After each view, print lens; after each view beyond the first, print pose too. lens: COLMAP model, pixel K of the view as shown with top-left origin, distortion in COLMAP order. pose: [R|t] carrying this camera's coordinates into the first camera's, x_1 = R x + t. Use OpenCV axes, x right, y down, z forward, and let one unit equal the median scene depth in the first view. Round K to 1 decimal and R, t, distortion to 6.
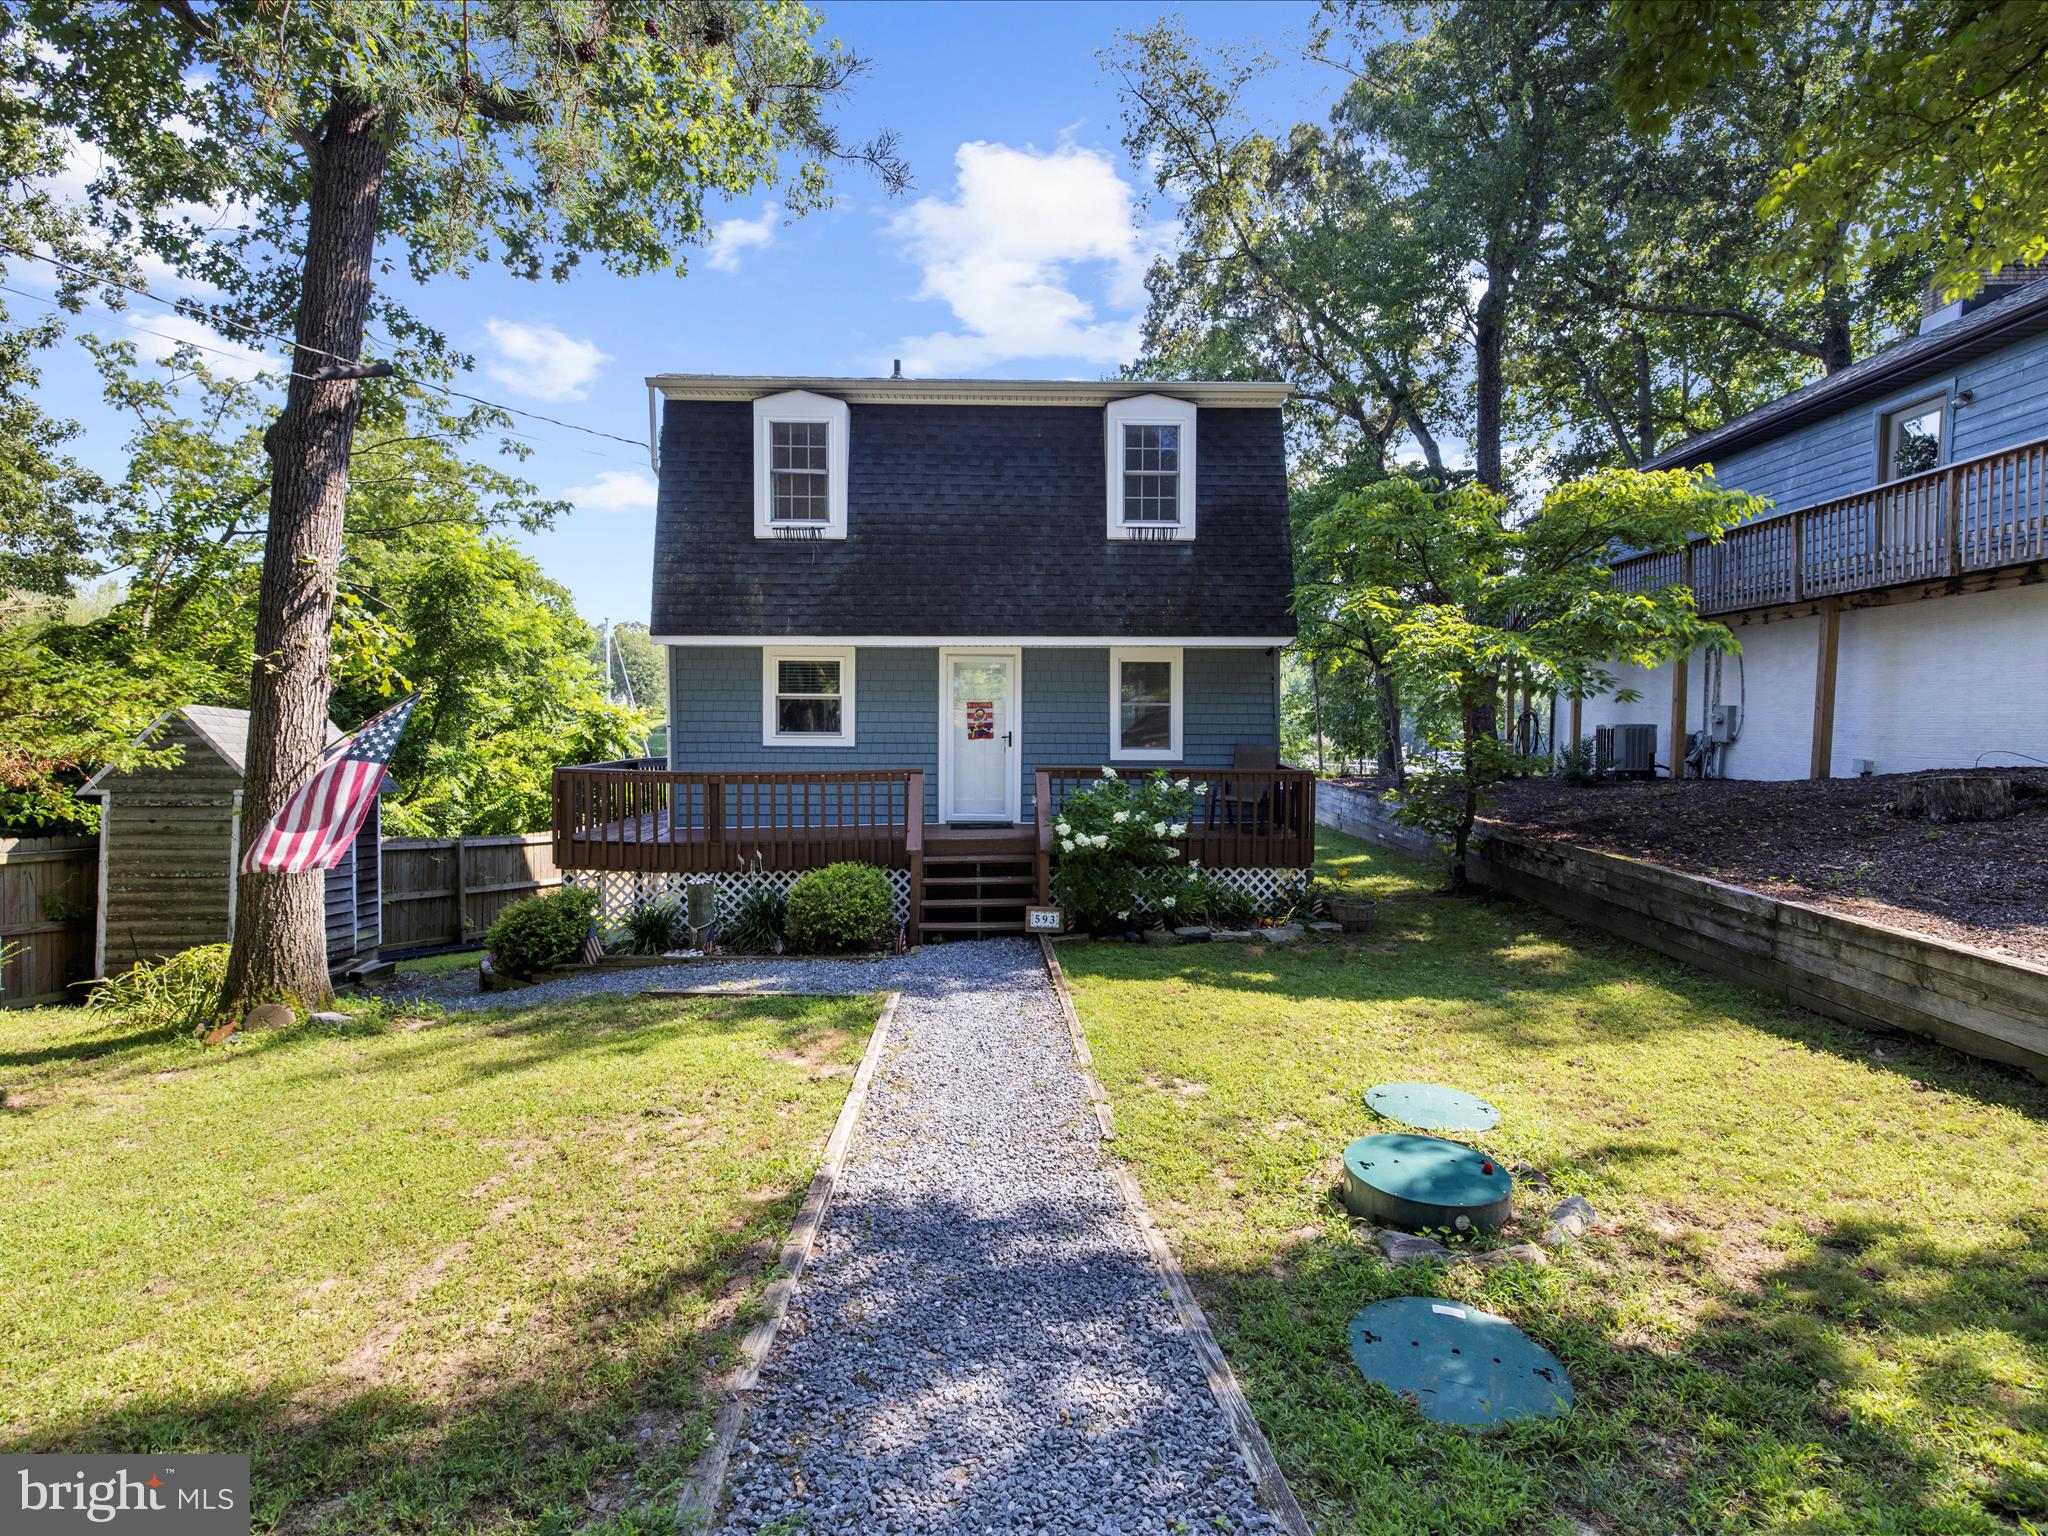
lens RADIAL K [[962.3, 0, 1019.4], [0, 962.3, 765.1], [0, 0, 1]] dist [0.000583, 0.000206]
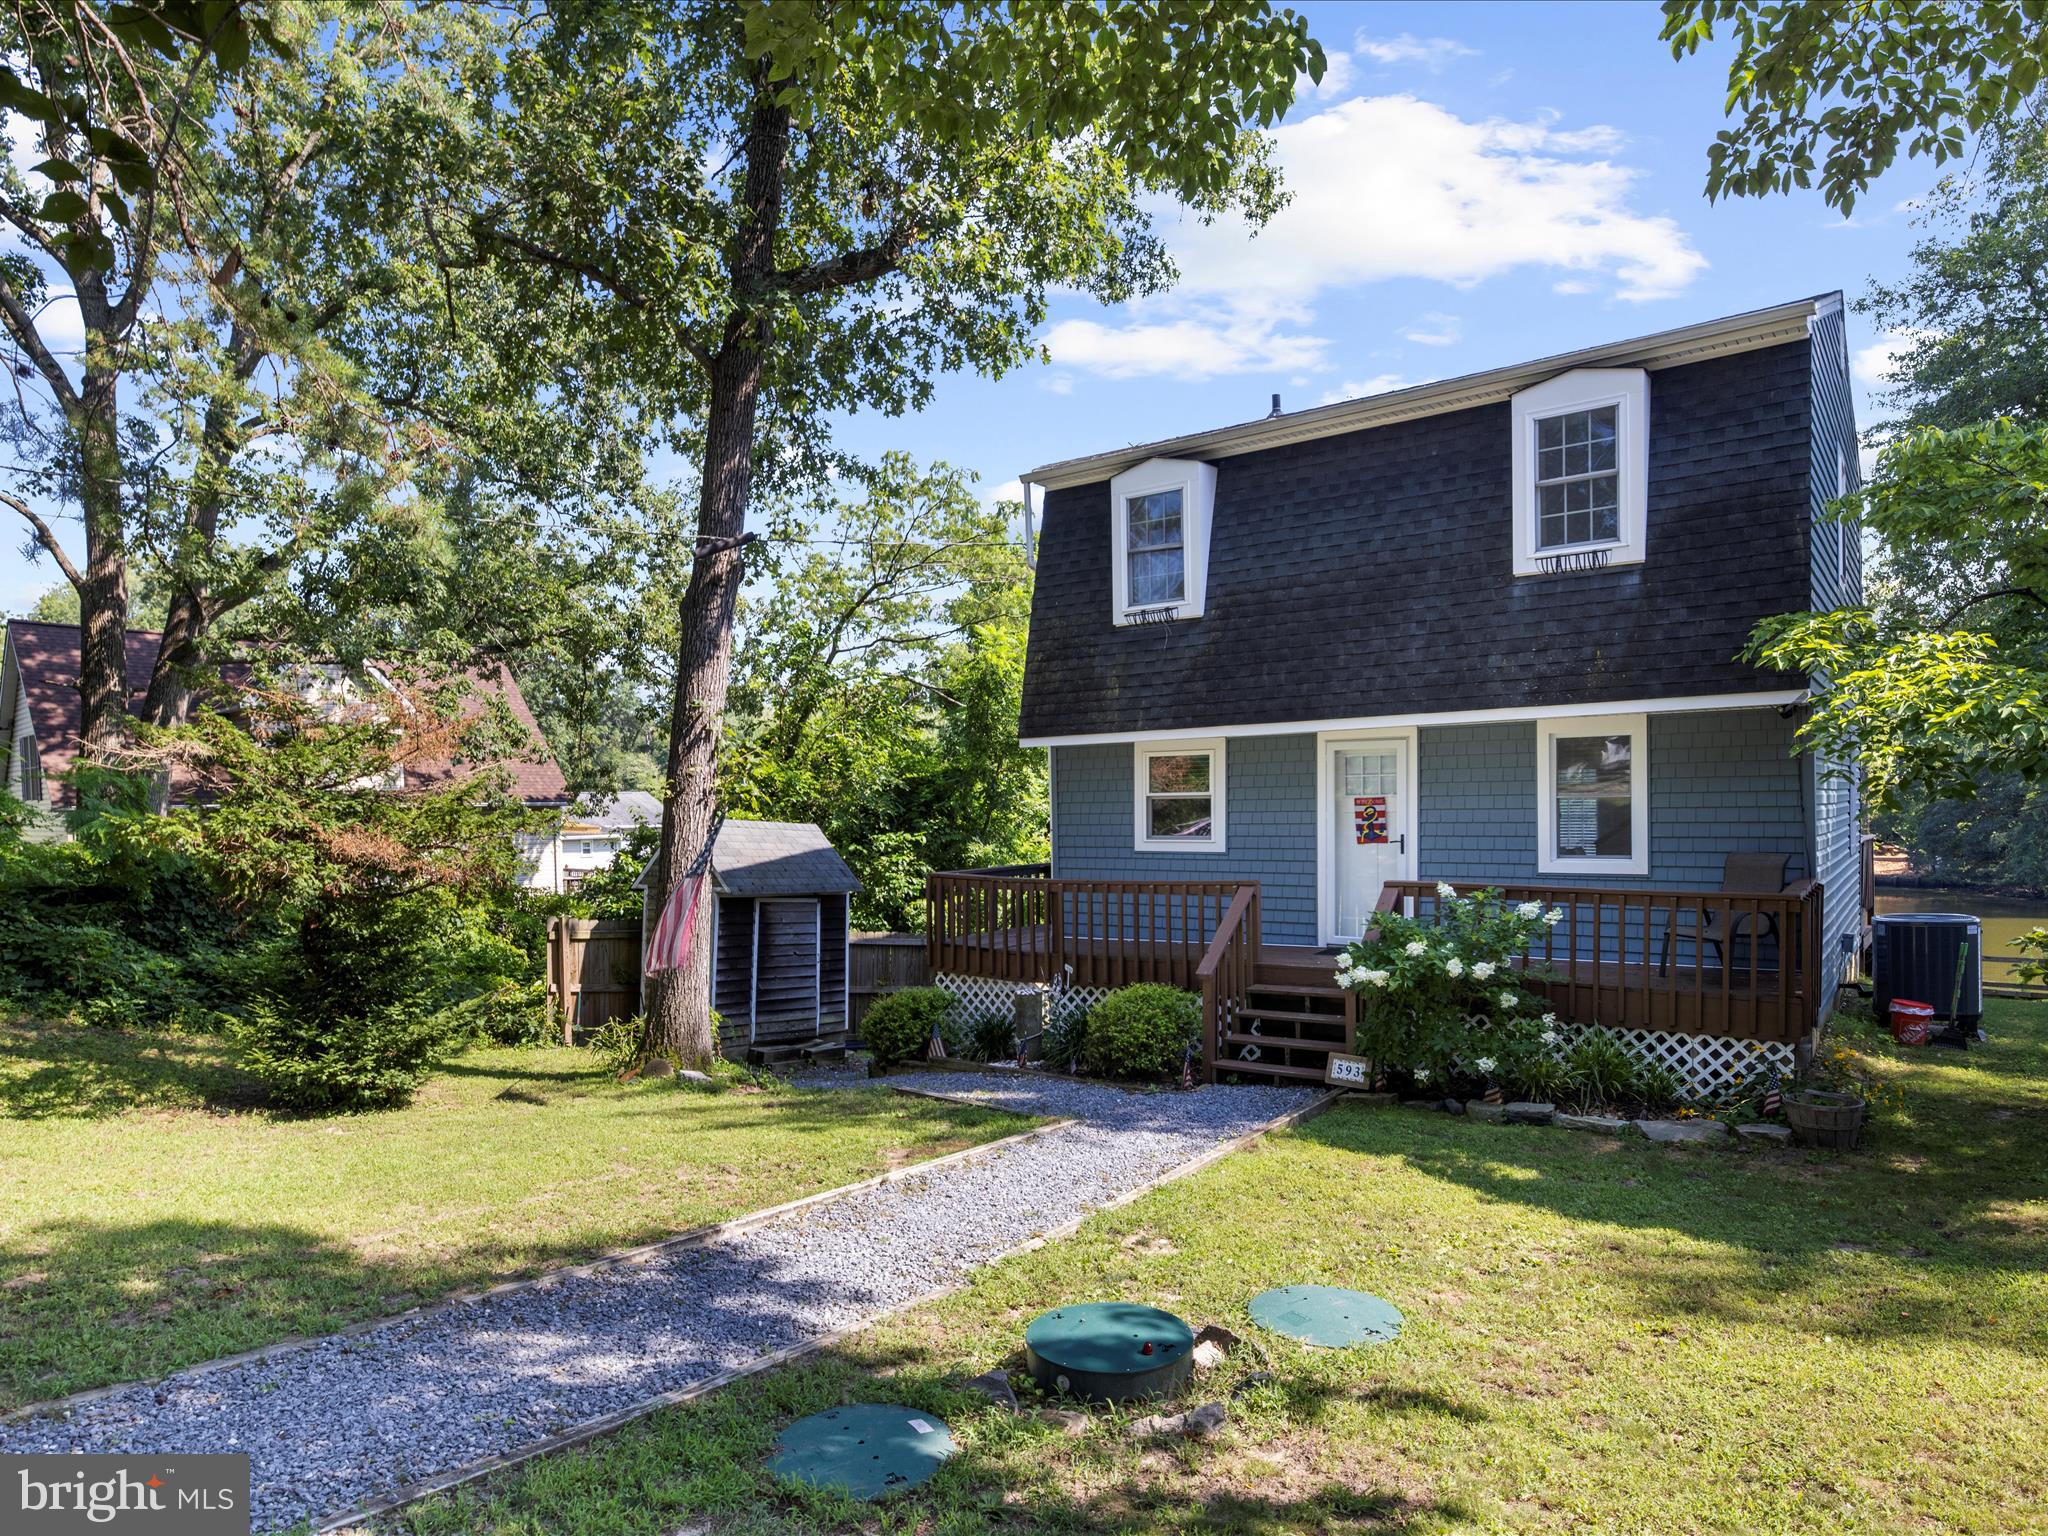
lens RADIAL K [[1254.2, 0, 1003.2], [0, 1254.2, 855.4], [0, 0, 1]] dist [-0.001989, 0.000429]
pose [[0.779997, 0.007291, -0.625740, 0.395595], [-0.008694, 0.999962, 0.000815, -0.016466], [0.625722, 0.004805, 0.780031, -0.005223]]
